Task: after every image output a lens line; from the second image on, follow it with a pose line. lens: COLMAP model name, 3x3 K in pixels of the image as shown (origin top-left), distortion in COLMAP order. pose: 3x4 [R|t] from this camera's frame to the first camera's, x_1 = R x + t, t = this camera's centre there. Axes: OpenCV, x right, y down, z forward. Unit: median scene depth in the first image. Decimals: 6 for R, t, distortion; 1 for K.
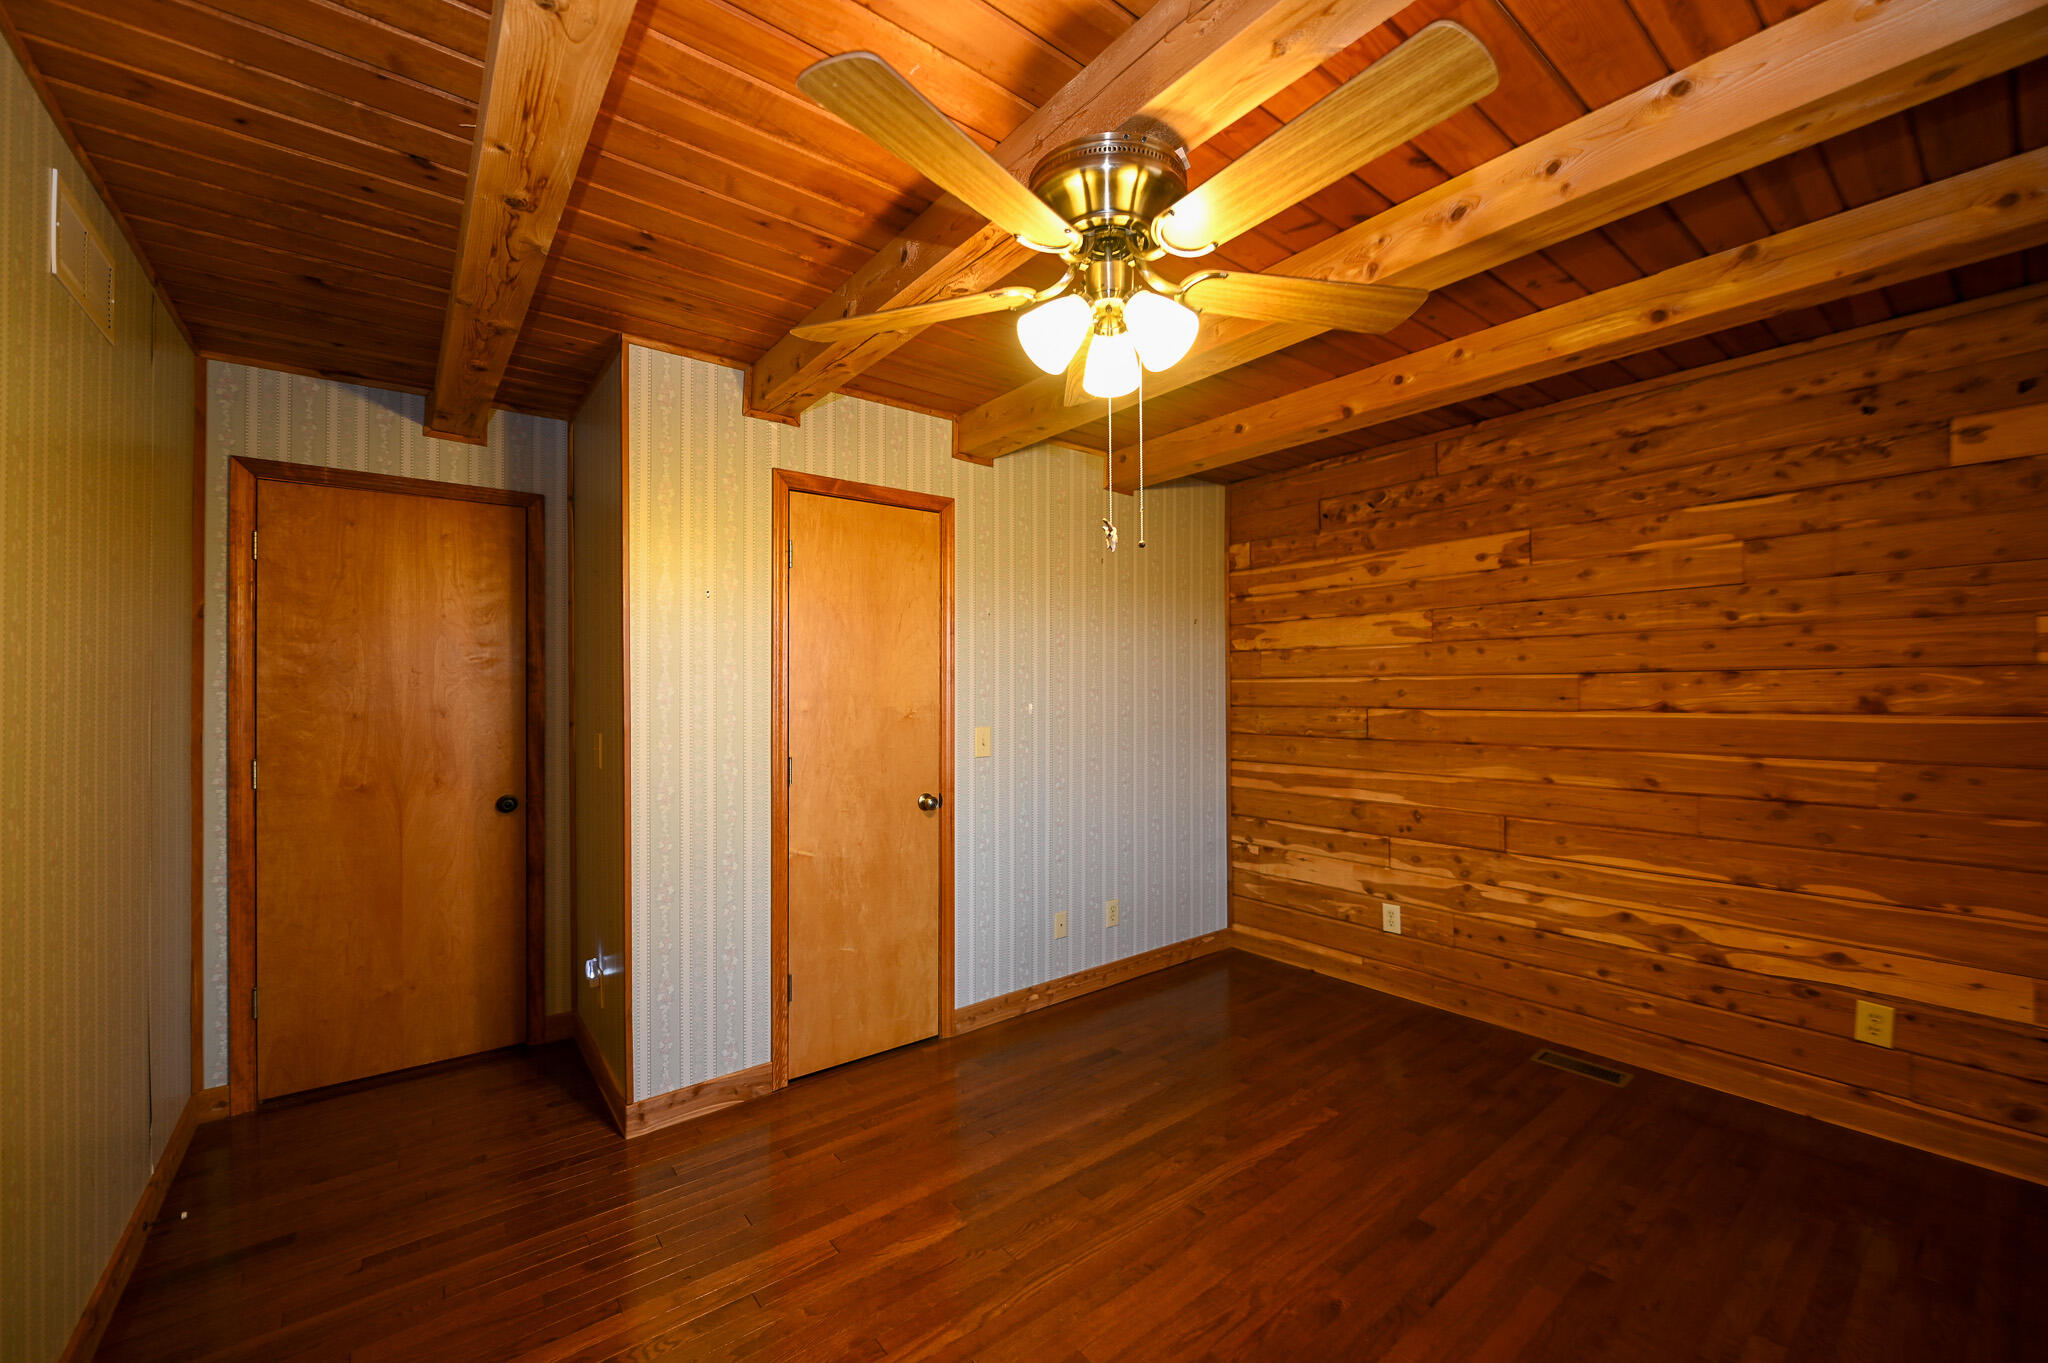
lens RADIAL K [[813.7, 0, 1030.5], [0, 813.7, 689.1], [0, 0, 1]] dist [-0.006577, -0.000457]
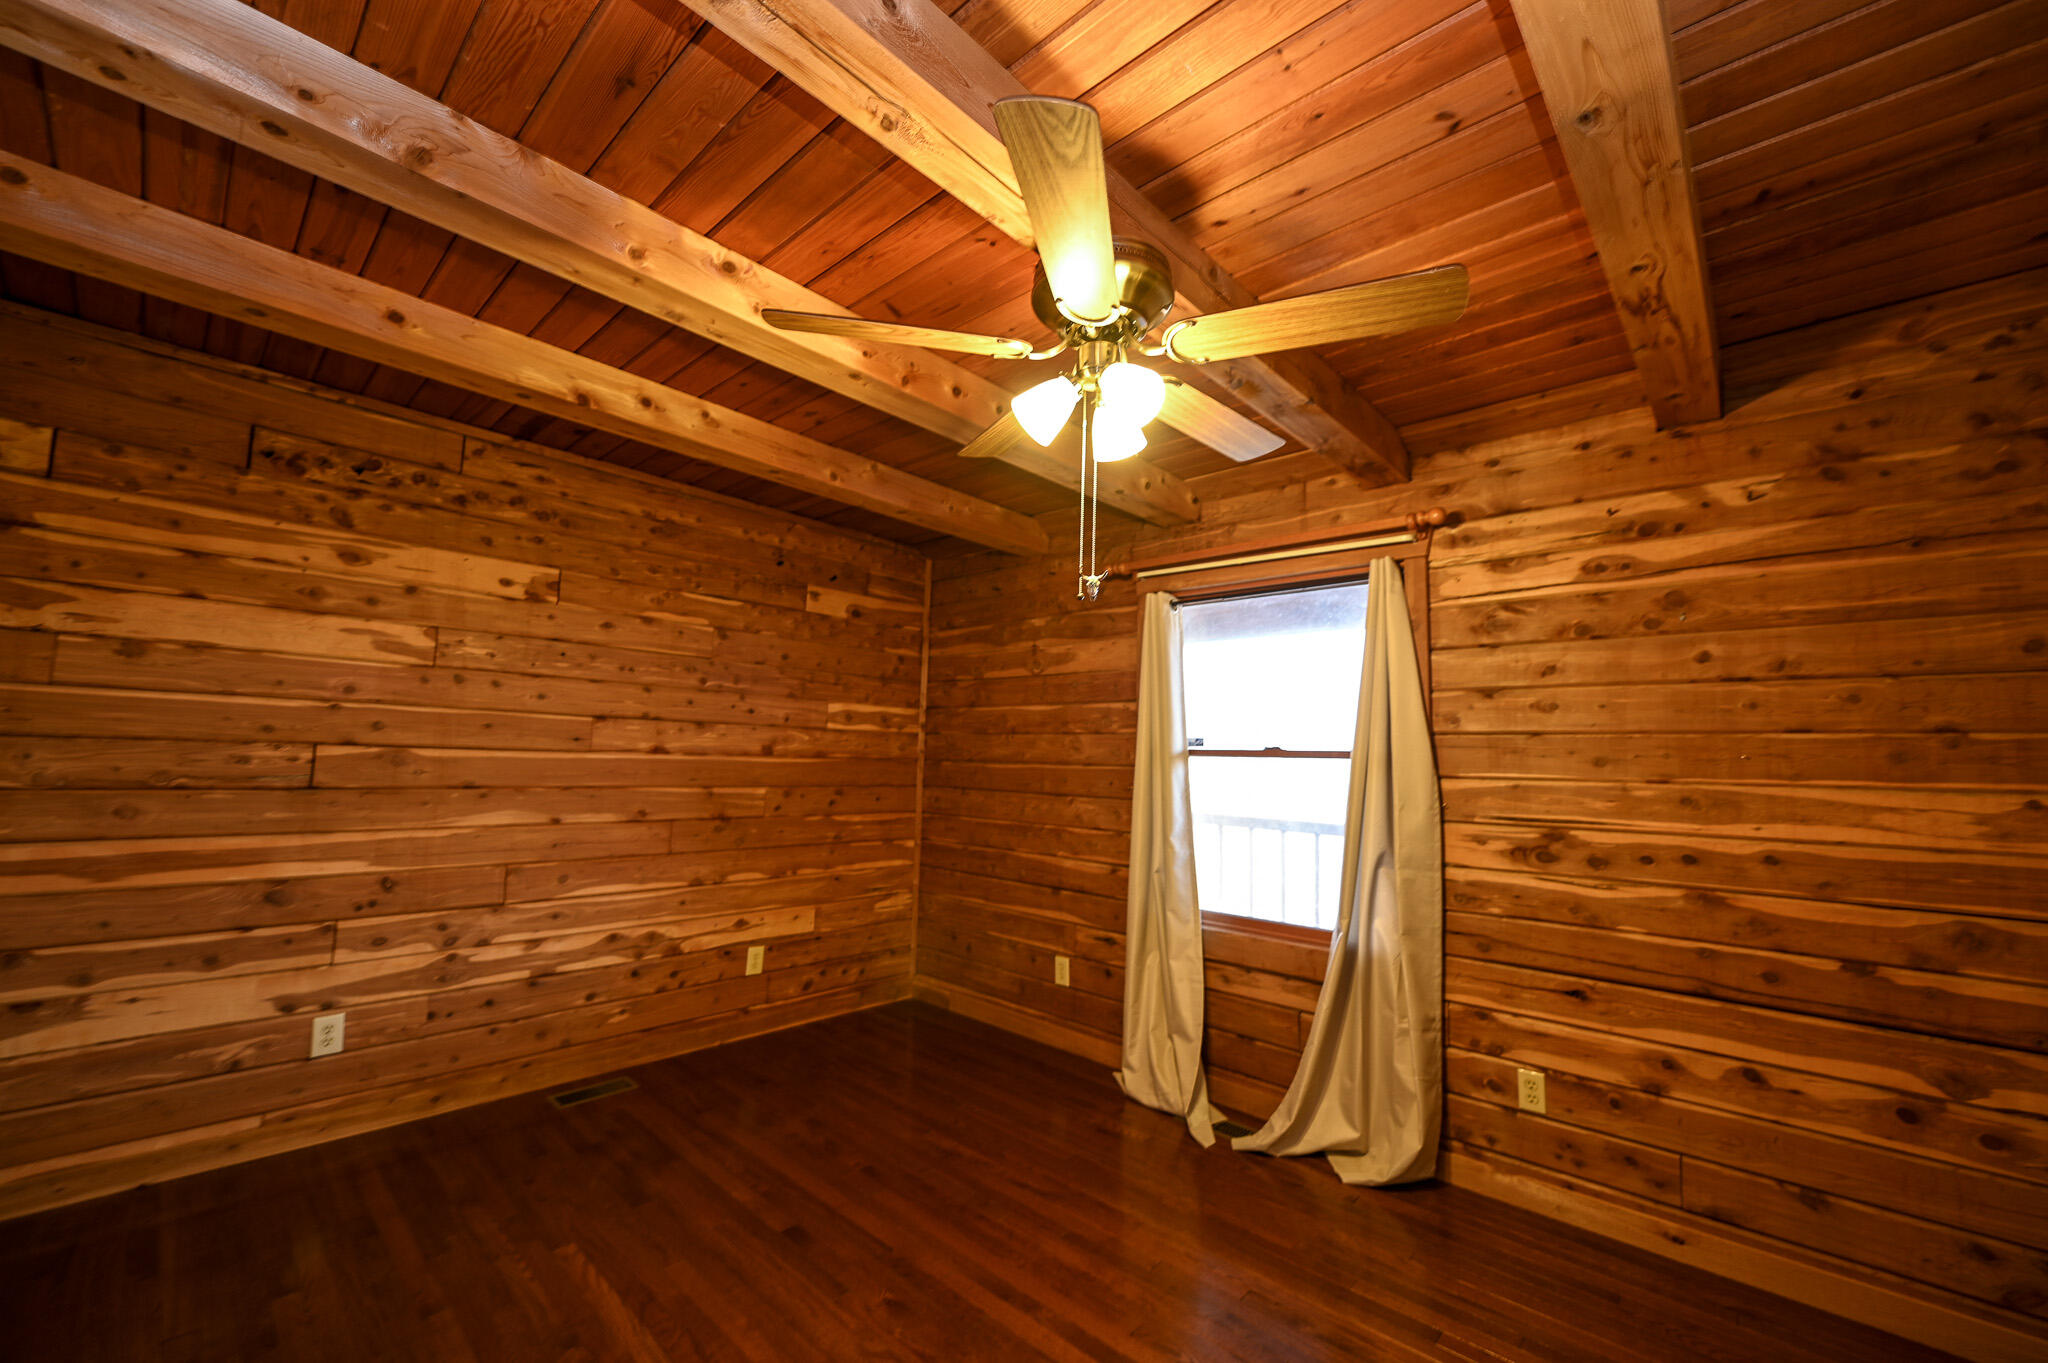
lens RADIAL K [[813.7, 0, 1029.2], [0, 813.7, 682.8], [0, 0, 1]] dist [-0.006577, -0.000457]
pose [[-0.162726, 0.089987, 0.982559, -0.429450], [-0.035827, 0.994637, -0.097027, 0.017891], [-0.986021, -0.050991, -0.158629, 0.554480]]
